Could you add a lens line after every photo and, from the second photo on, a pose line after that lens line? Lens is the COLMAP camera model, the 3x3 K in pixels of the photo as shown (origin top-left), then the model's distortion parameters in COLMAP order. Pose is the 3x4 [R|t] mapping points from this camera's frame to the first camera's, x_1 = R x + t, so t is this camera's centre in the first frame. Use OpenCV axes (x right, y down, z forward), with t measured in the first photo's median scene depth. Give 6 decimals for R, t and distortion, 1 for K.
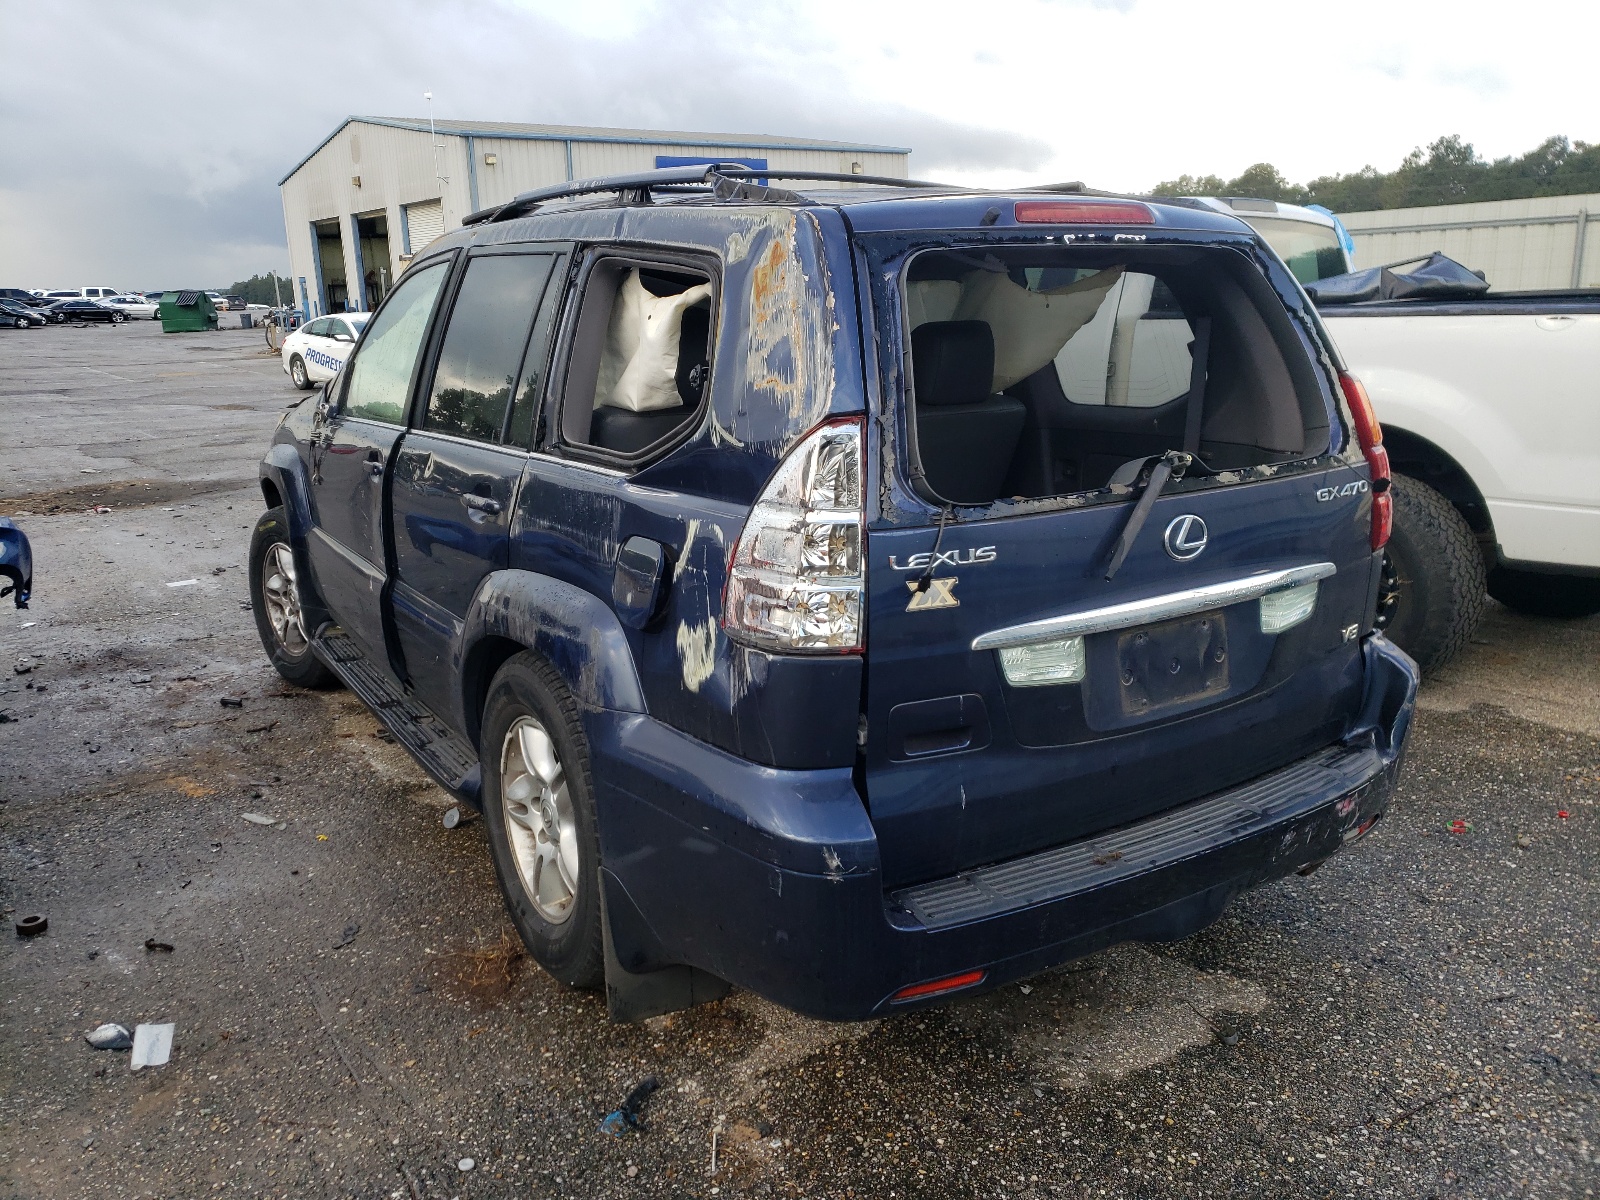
lens RADIAL K [[1214.6, 0, 800.0], [0, 1214.6, 600.0], [0, 0, 1]] dist [0.041182, 0.001189]
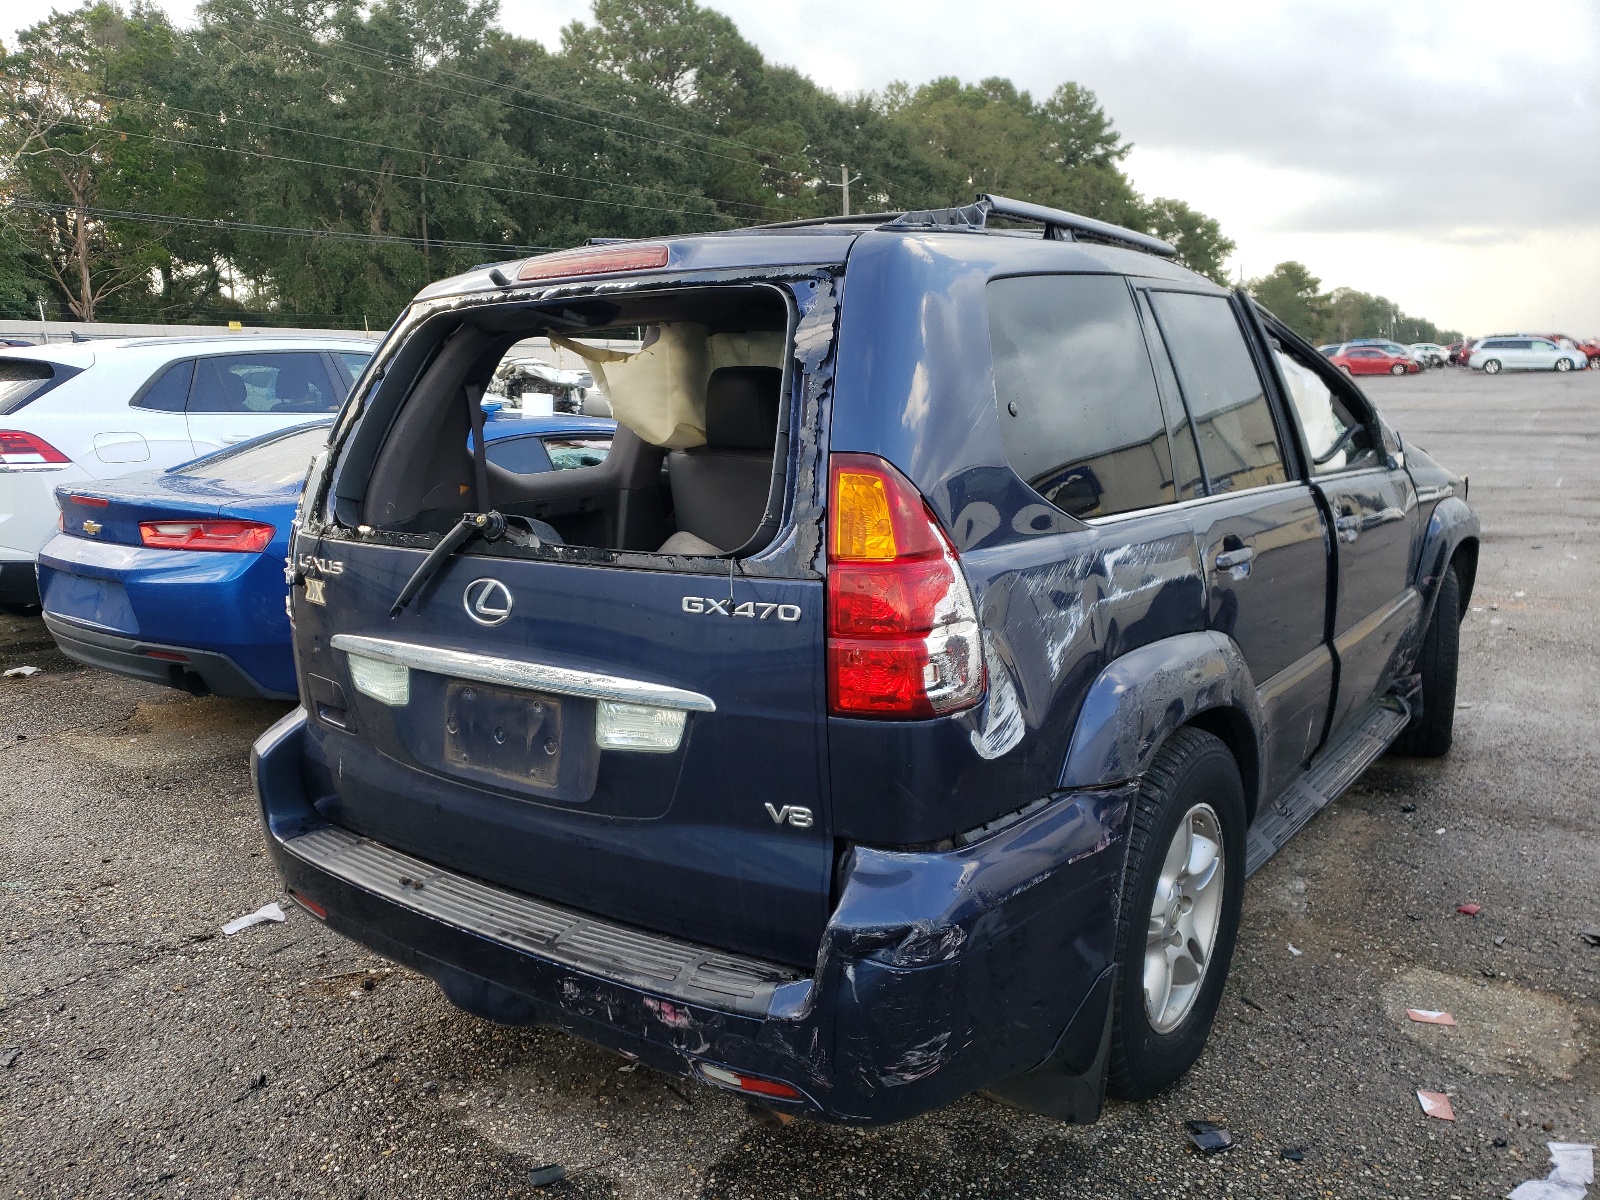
lens RADIAL K [[1223.9, 0, 803.6], [0, 1223.9, 637.9], [0, 0, 1]] dist [0.002880, 0.007048]
pose [[0.367486, 0.187582, -0.910916, 1.221110], [-0.208994, 0.971054, 0.115652, -0.175853], [0.906242, 0.147876, 0.396052, 0.805822]]
